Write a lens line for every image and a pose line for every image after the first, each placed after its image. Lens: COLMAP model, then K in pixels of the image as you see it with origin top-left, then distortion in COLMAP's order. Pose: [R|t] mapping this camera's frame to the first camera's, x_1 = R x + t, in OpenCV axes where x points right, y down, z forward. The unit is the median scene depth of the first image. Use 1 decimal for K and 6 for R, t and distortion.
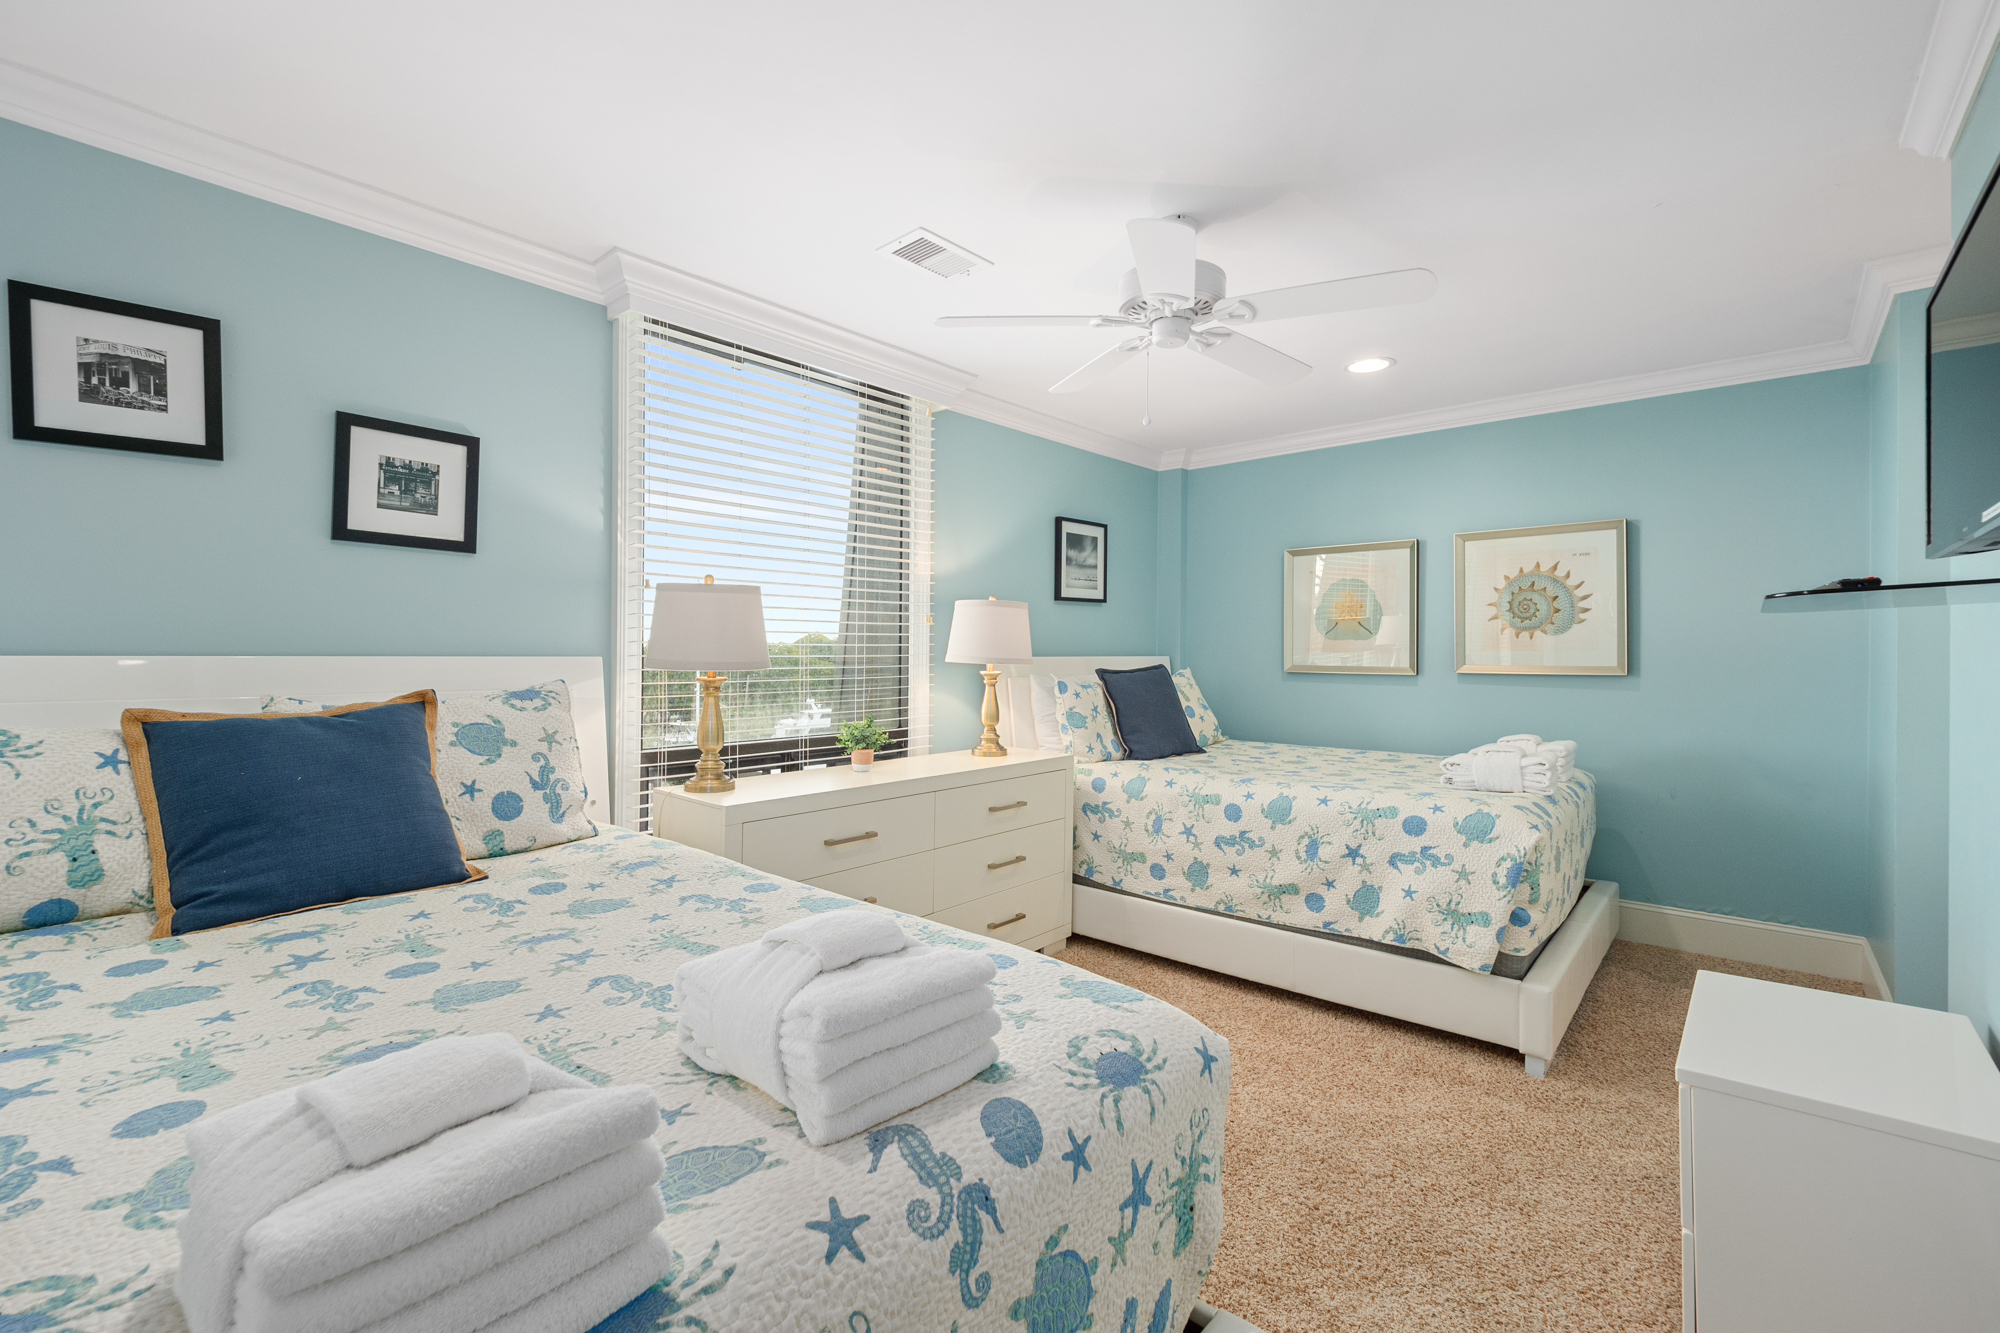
lens RADIAL K [[848.8, 0, 1001.7], [0, 848.8, 658.7], [0, 0, 1]] dist [-0.014377, -0.001110]
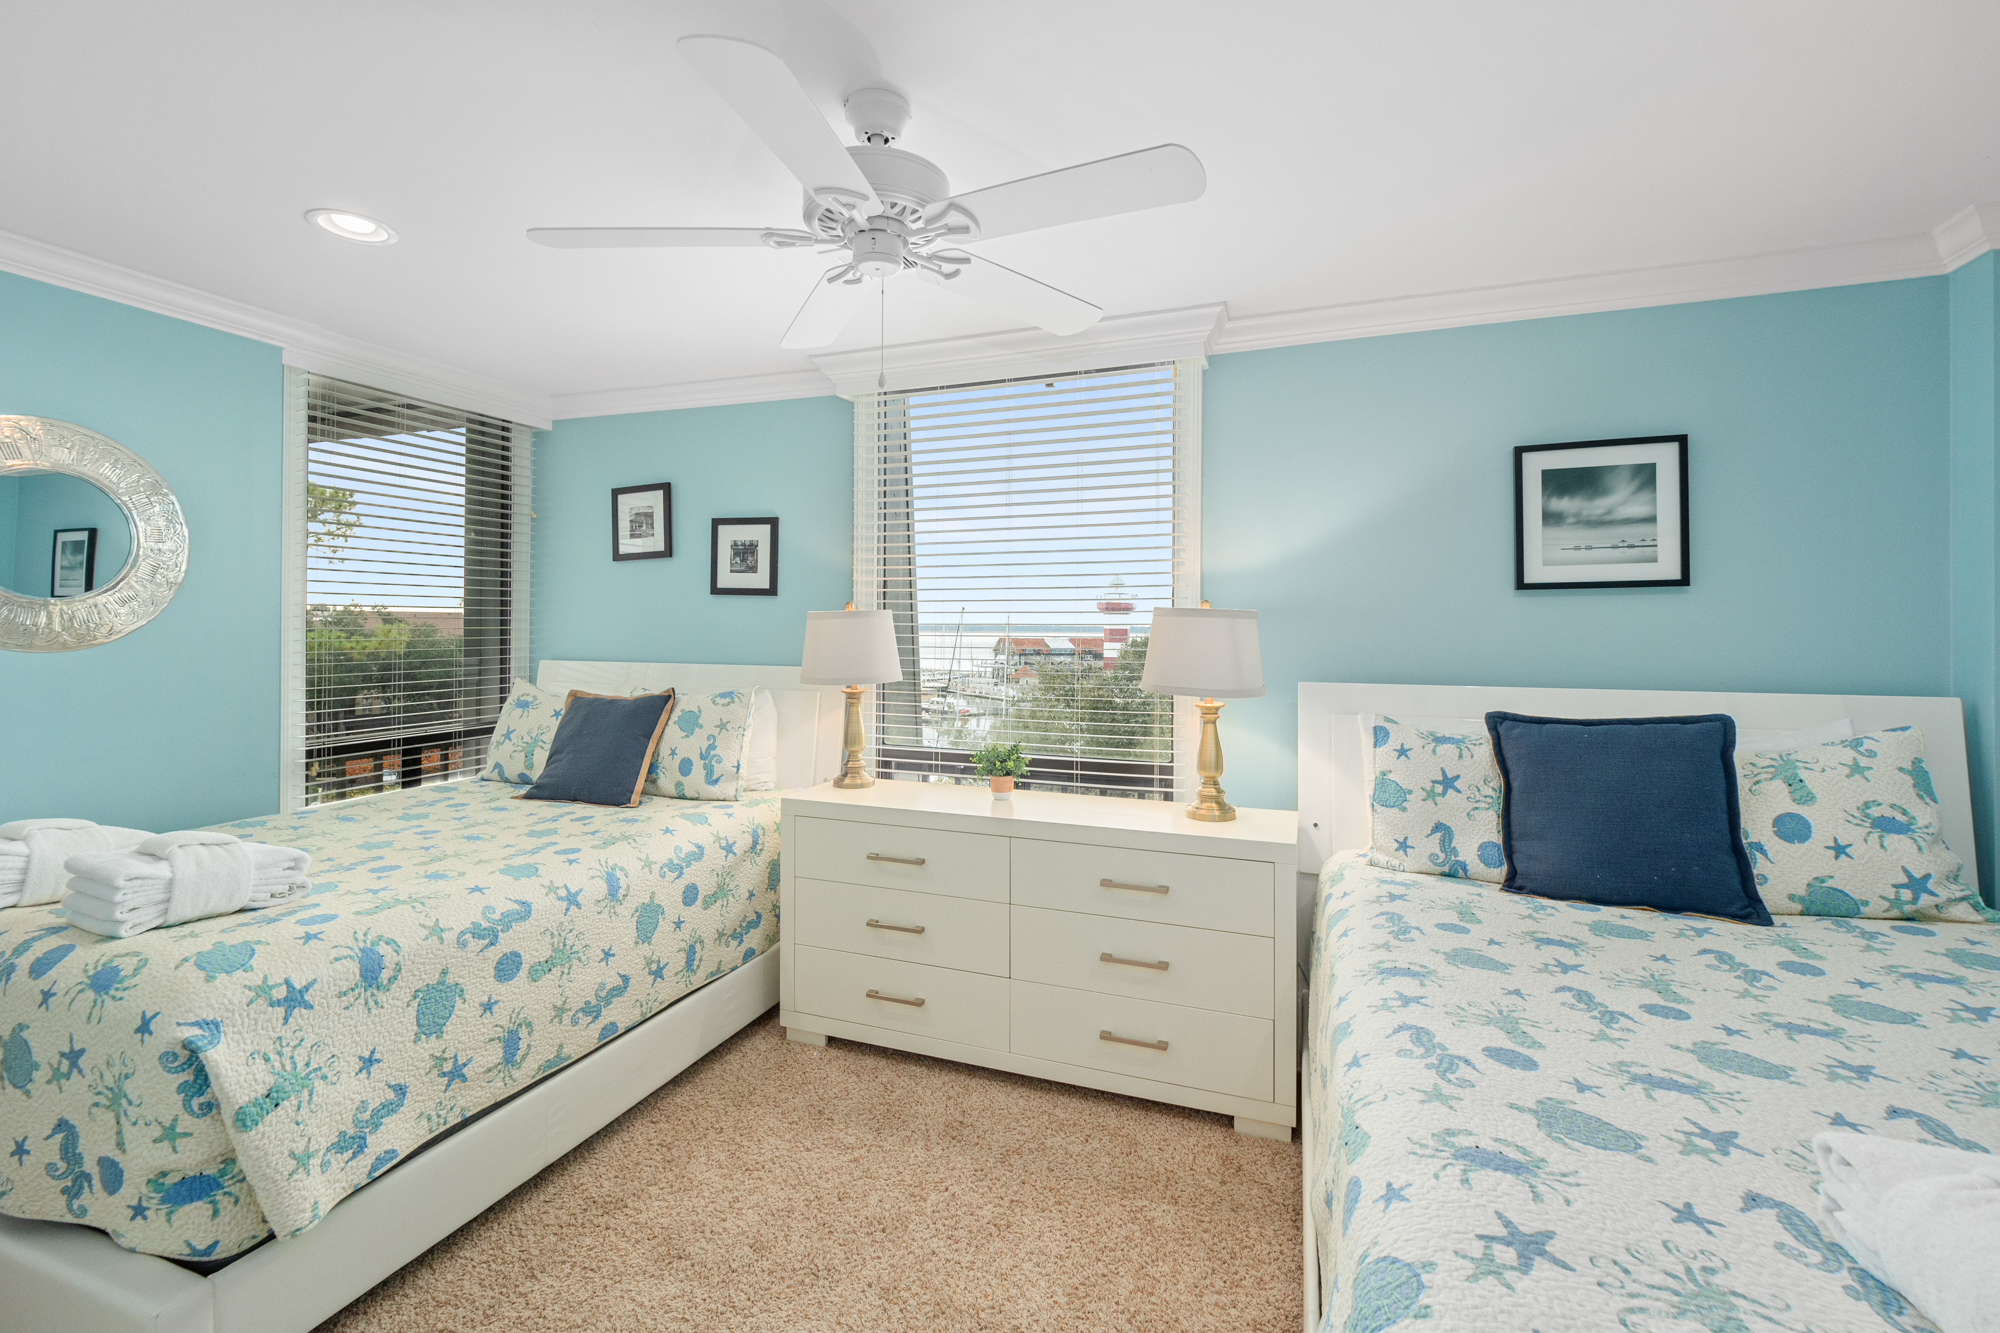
lens RADIAL K [[848.8, 0, 995.7], [0, 848.8, 630.4], [0, 0, 1]] dist [-0.014377, -0.001110]
pose [[0.354770, 0.008906, -0.934911, 0.833447], [-0.006916, 0.999952, 0.006901, -0.070879], [0.934928, 0.004017, 0.354815, 0.770645]]
